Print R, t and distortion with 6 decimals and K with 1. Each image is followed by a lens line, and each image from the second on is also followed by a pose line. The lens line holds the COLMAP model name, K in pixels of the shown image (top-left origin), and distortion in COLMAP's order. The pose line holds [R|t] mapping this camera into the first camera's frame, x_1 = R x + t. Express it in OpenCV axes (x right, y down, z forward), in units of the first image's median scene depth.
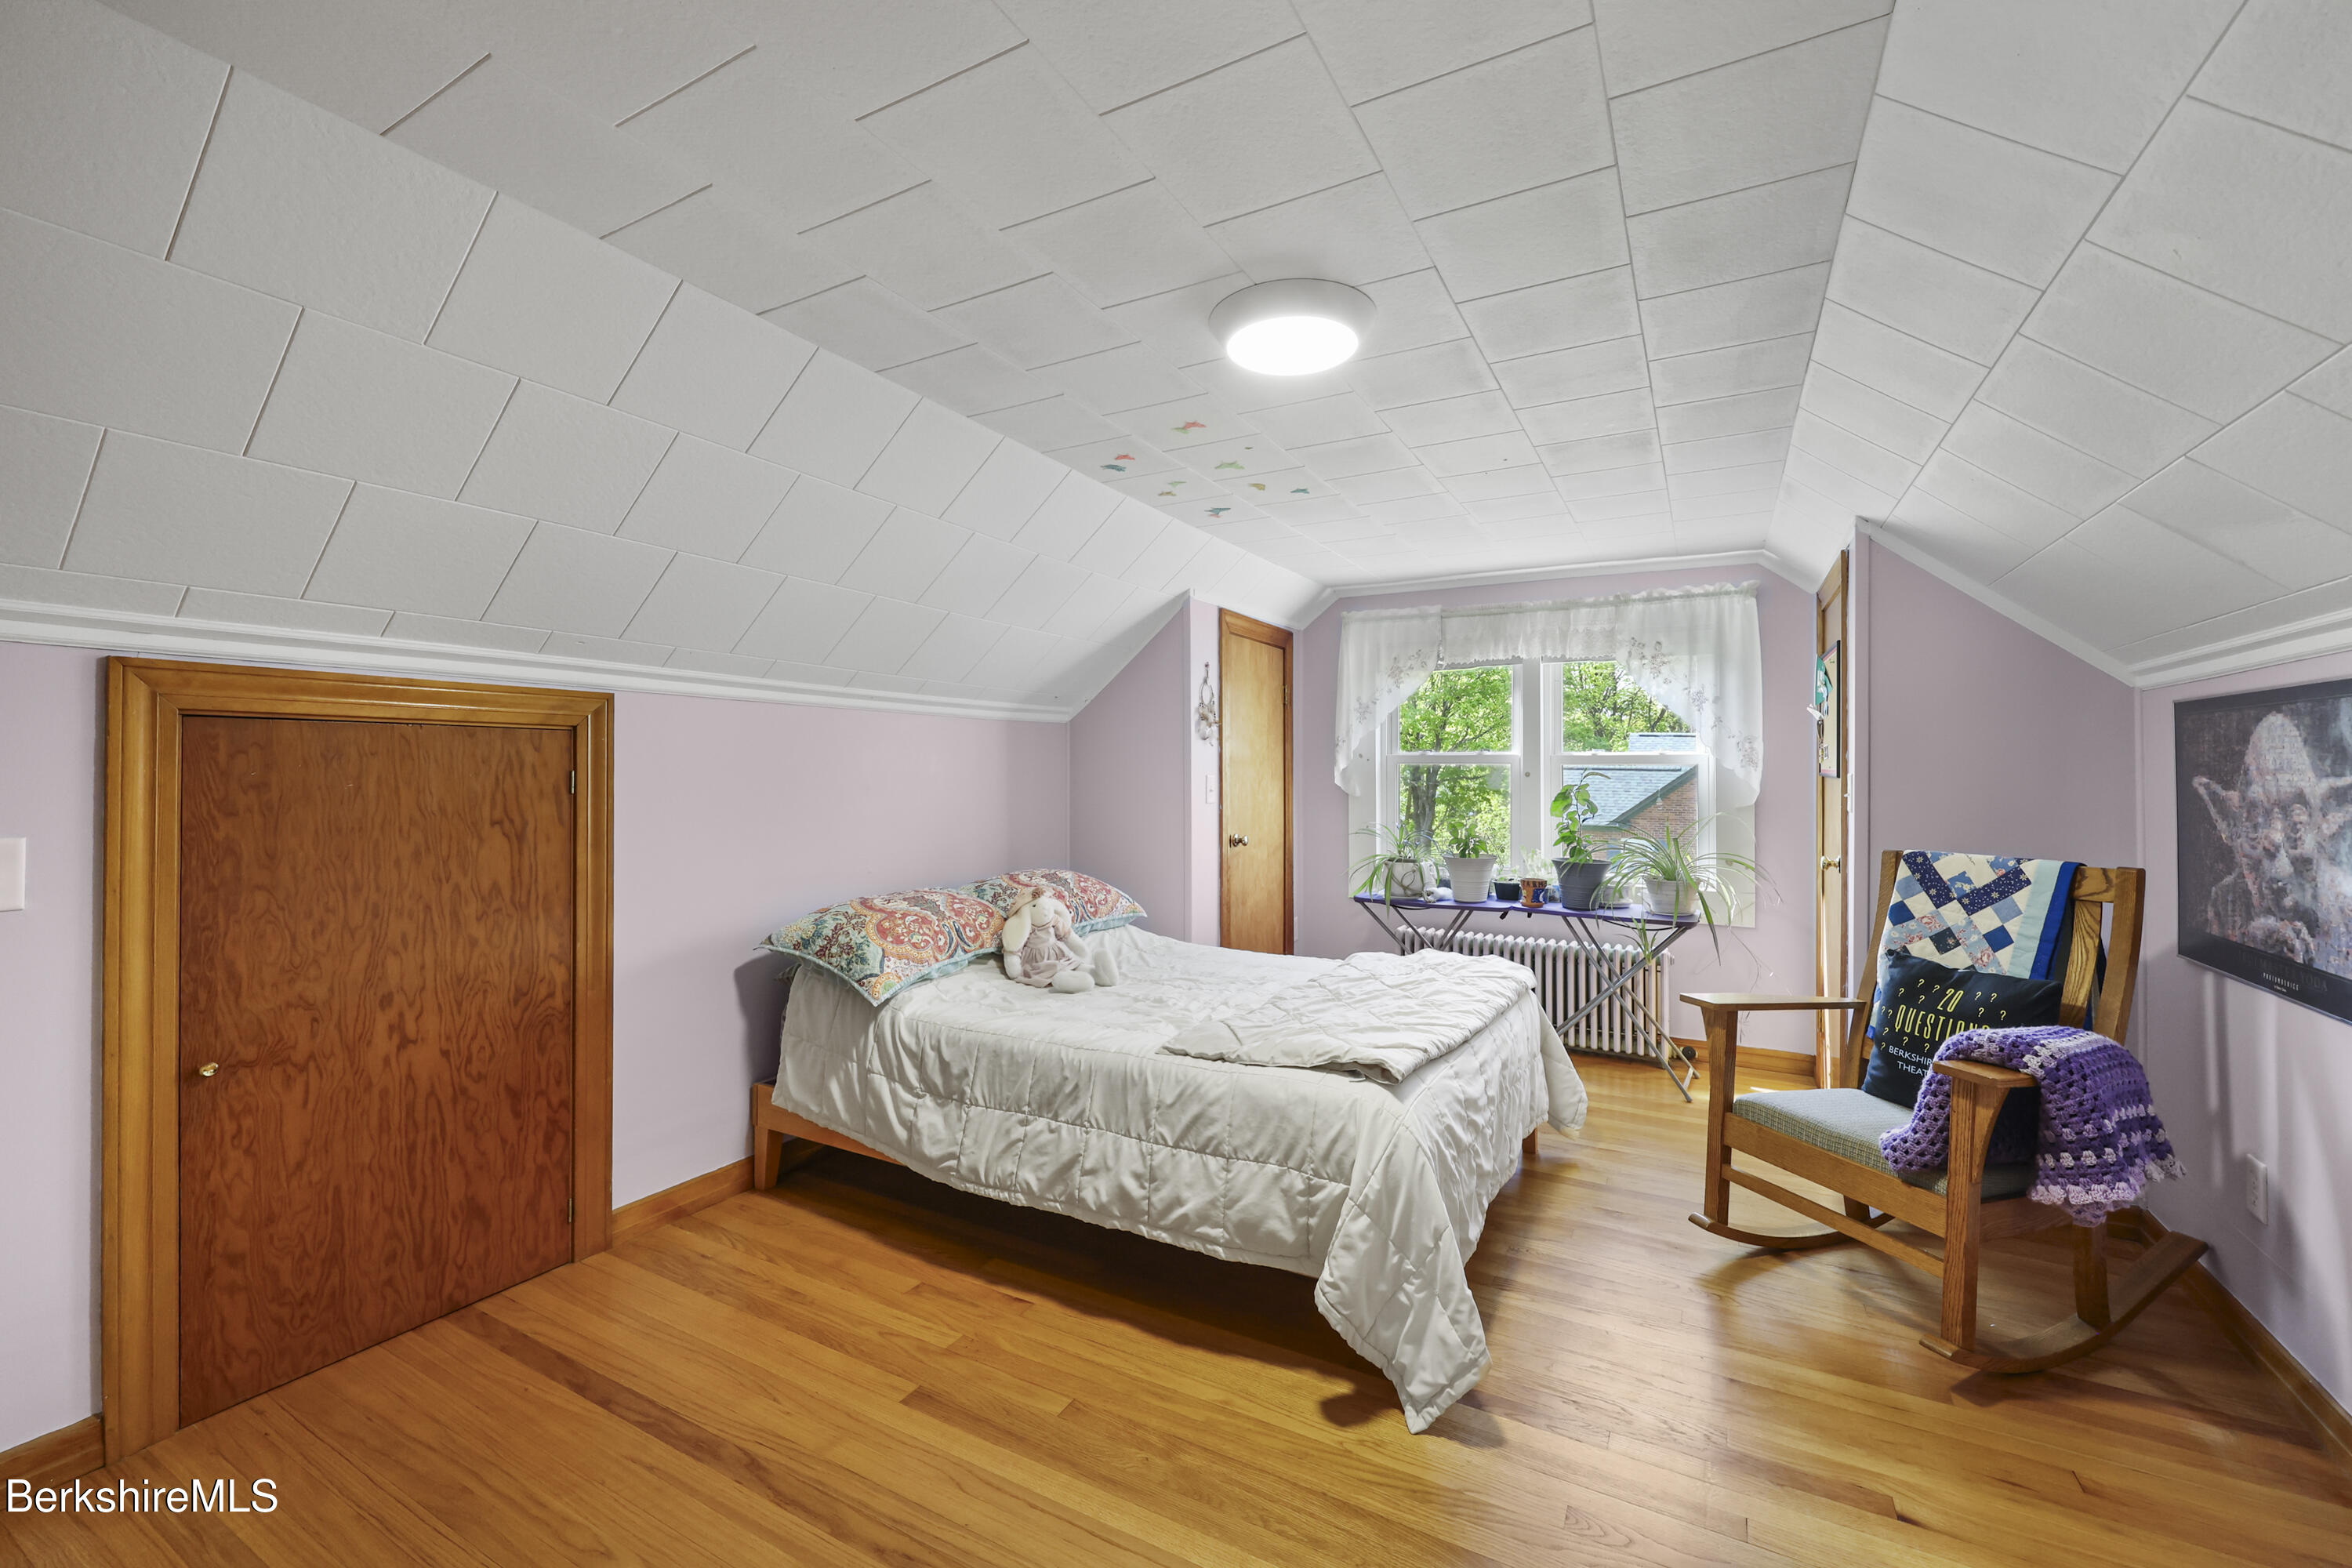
lens RADIAL K [[955.2, 0, 1173.6], [0, 955.2, 772.1], [0, 0, 1]] dist [0.000090, 0.000090]
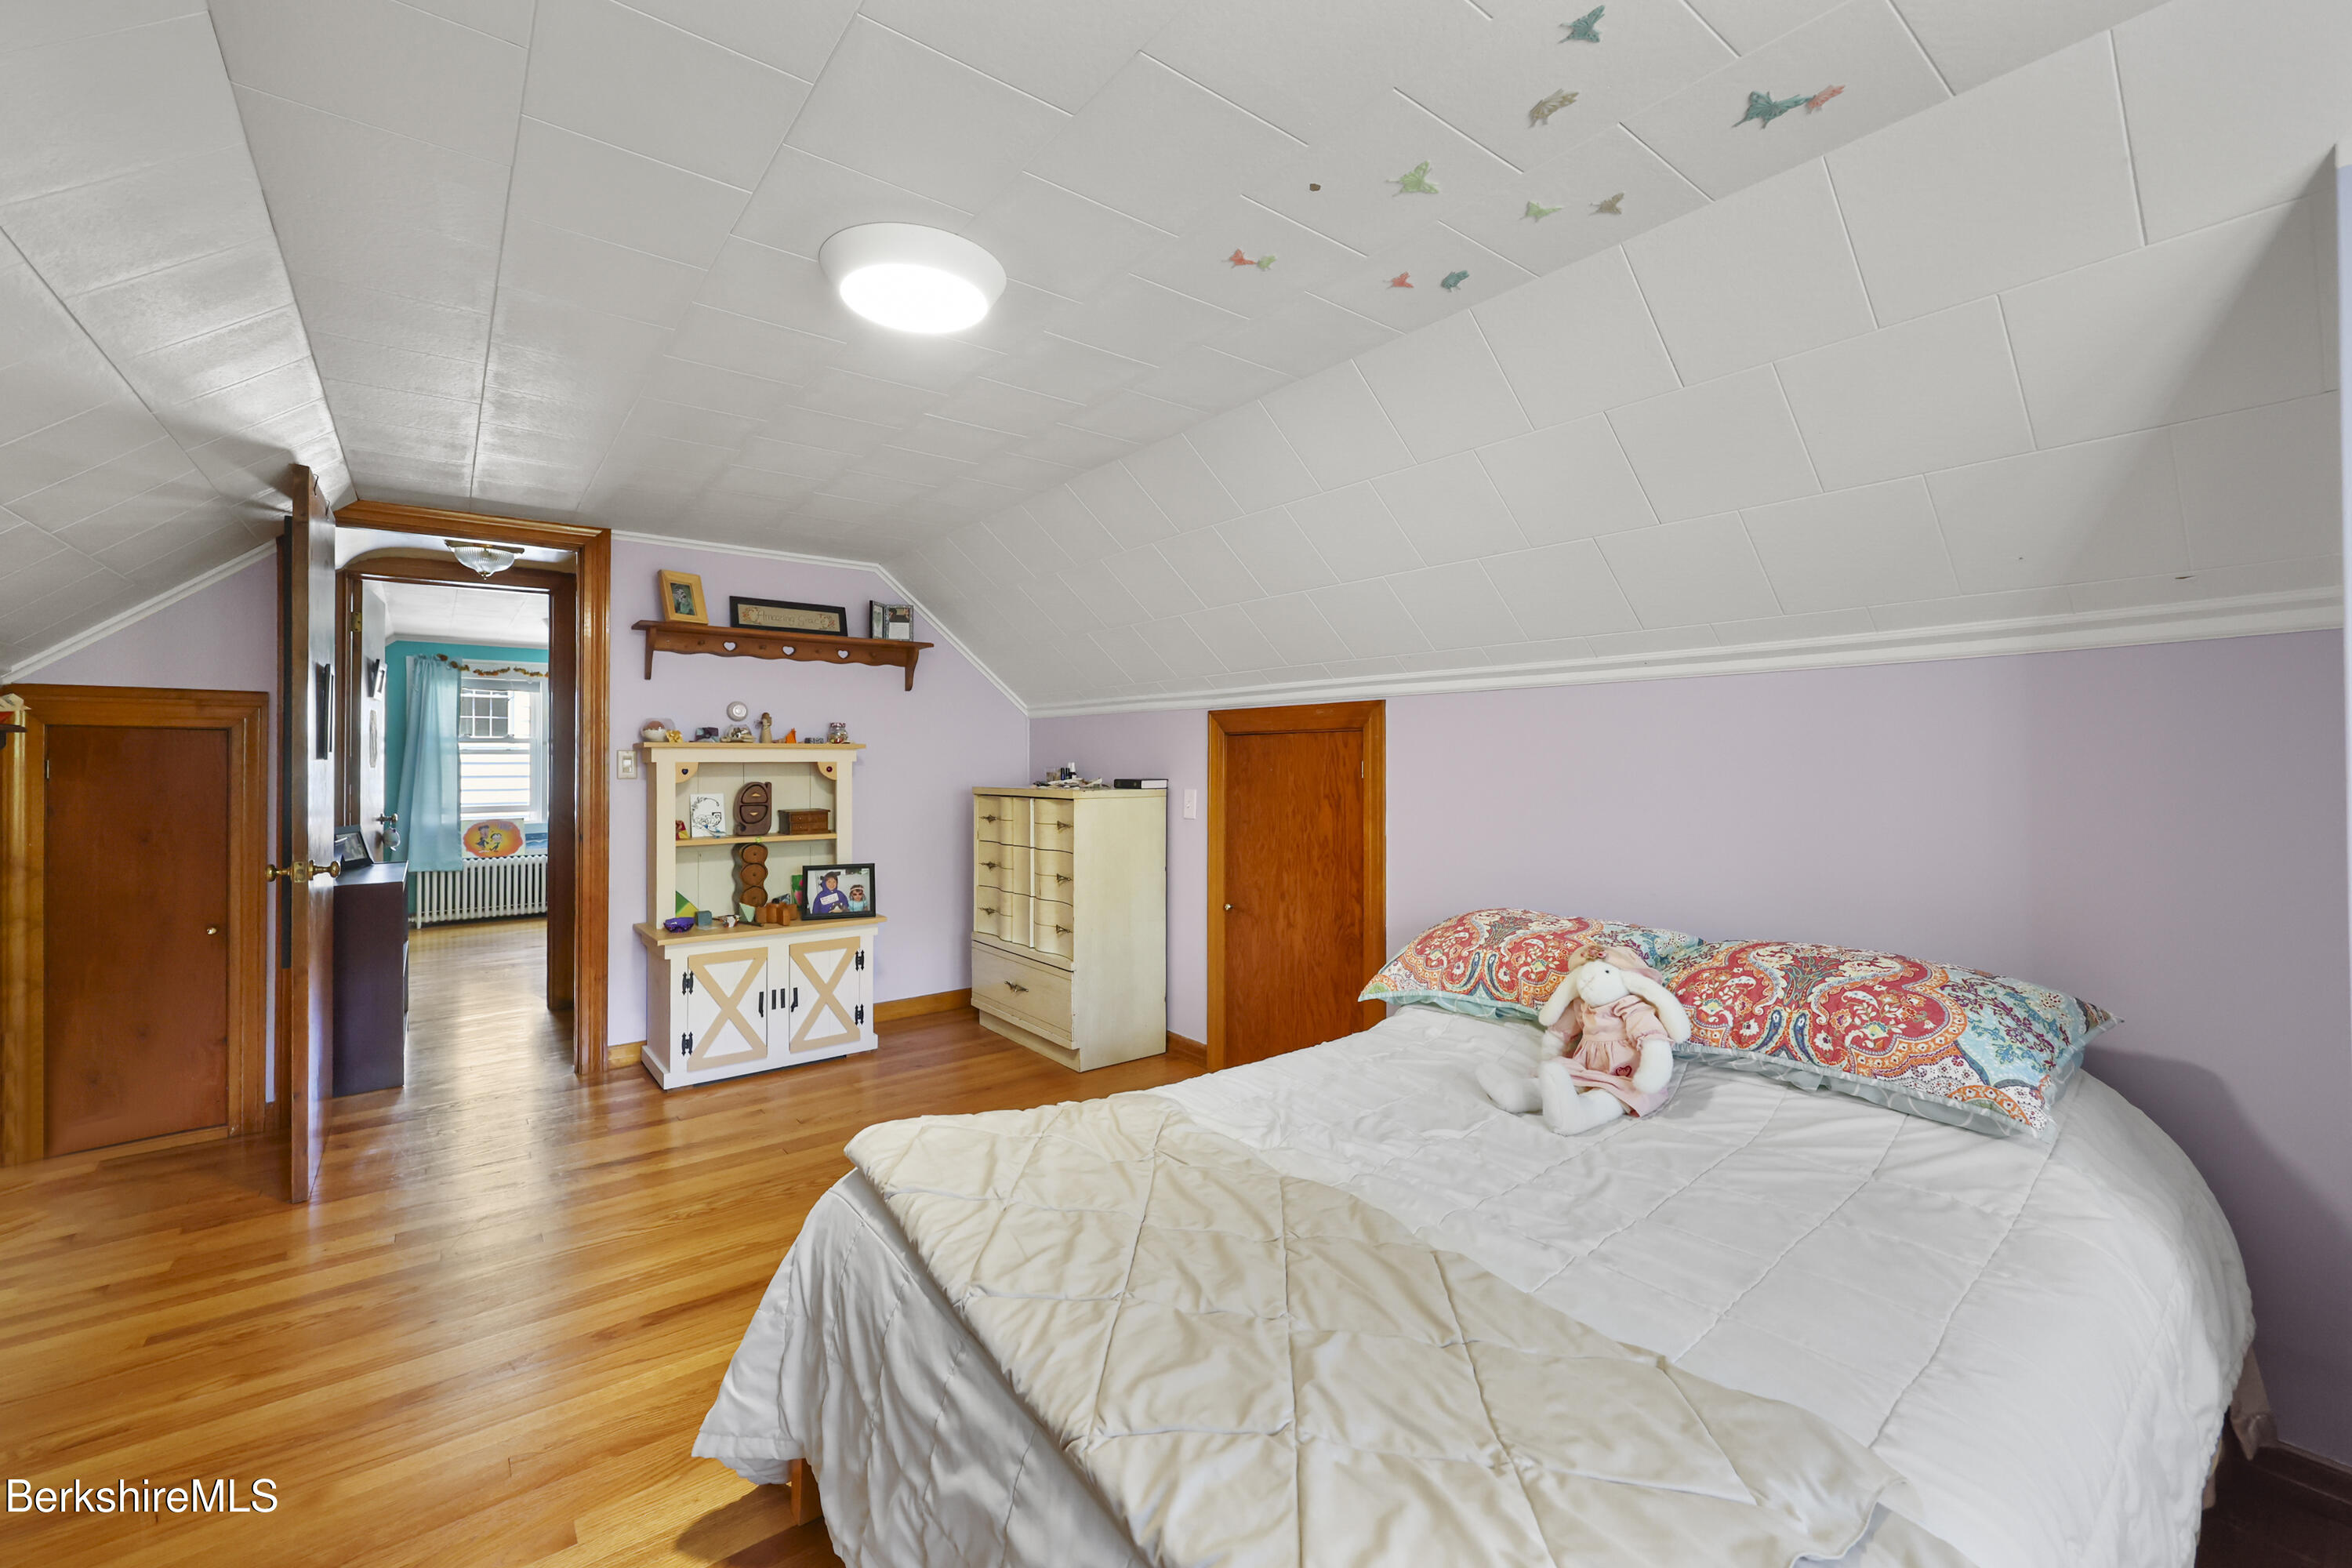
lens RADIAL K [[955.2, 0, 1169.5], [0, 955.2, 766.1], [0, 0, 1]] dist [0.000090, 0.000090]
pose [[-0.386937, 0.002449, -0.922103, 0.734794], [-0.002316, 0.999991, 0.003628, 0.001533], [0.922103, 0.003539, -0.386927, 1.324174]]
